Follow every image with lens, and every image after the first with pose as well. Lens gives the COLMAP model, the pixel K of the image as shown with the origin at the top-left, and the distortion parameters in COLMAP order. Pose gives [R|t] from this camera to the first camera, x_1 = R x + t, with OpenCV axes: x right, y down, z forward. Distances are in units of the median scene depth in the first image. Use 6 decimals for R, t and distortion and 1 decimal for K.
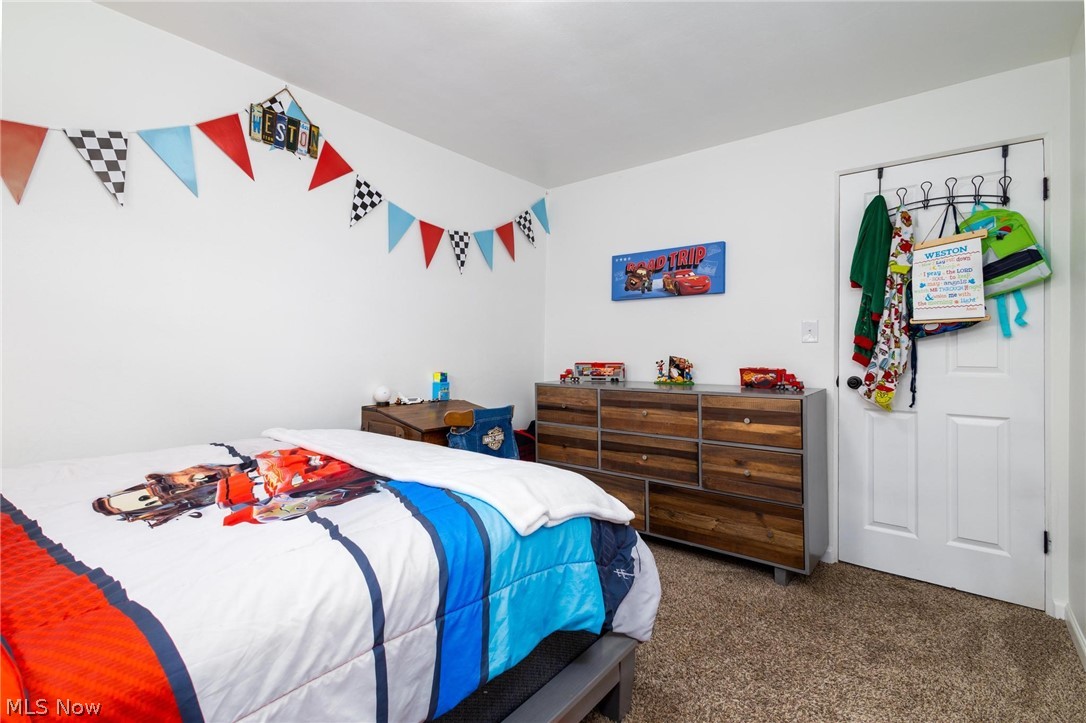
lens RADIAL K [[500.5, 0, 544.3], [0, 500.5, 351.2], [0, 0, 1]] dist [0.001088, 0.000225]
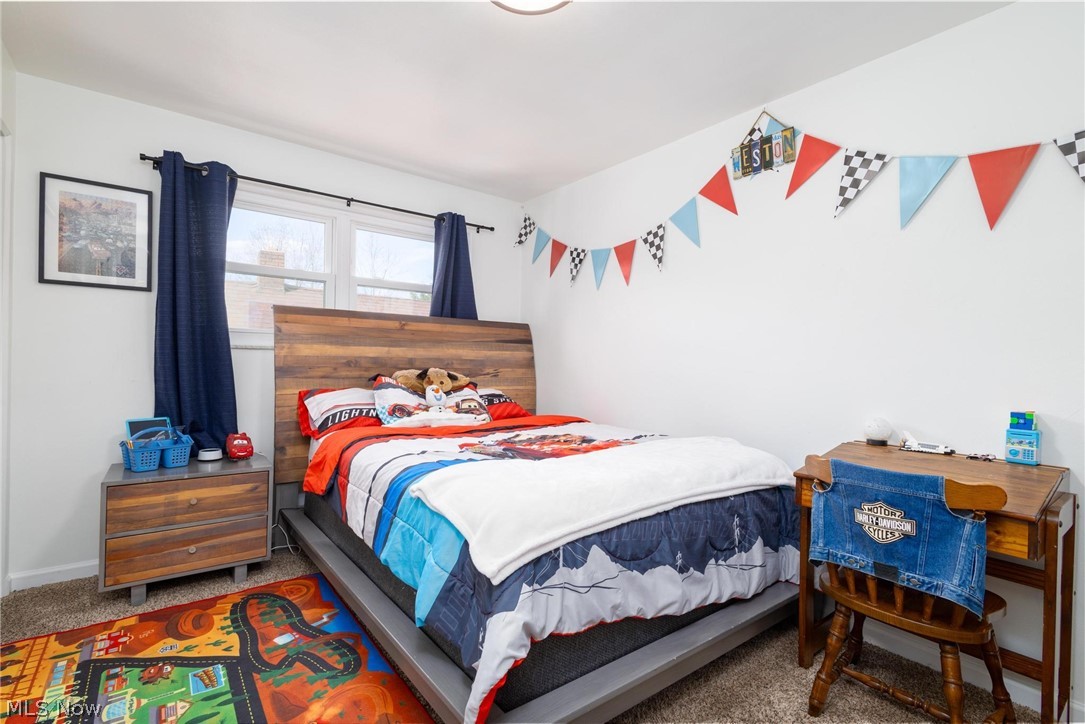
lens RADIAL K [[507.7, 0, 525.0], [0, 507.7, 363.0], [0, 0, 1]] dist [0.000243, -0.000365]
pose [[-0.261883, -0.008557, -0.965062, 0.589214], [-0.017214, 0.999843, -0.004194, 0.002116], [0.964946, 0.015515, -0.261990, 0.783901]]
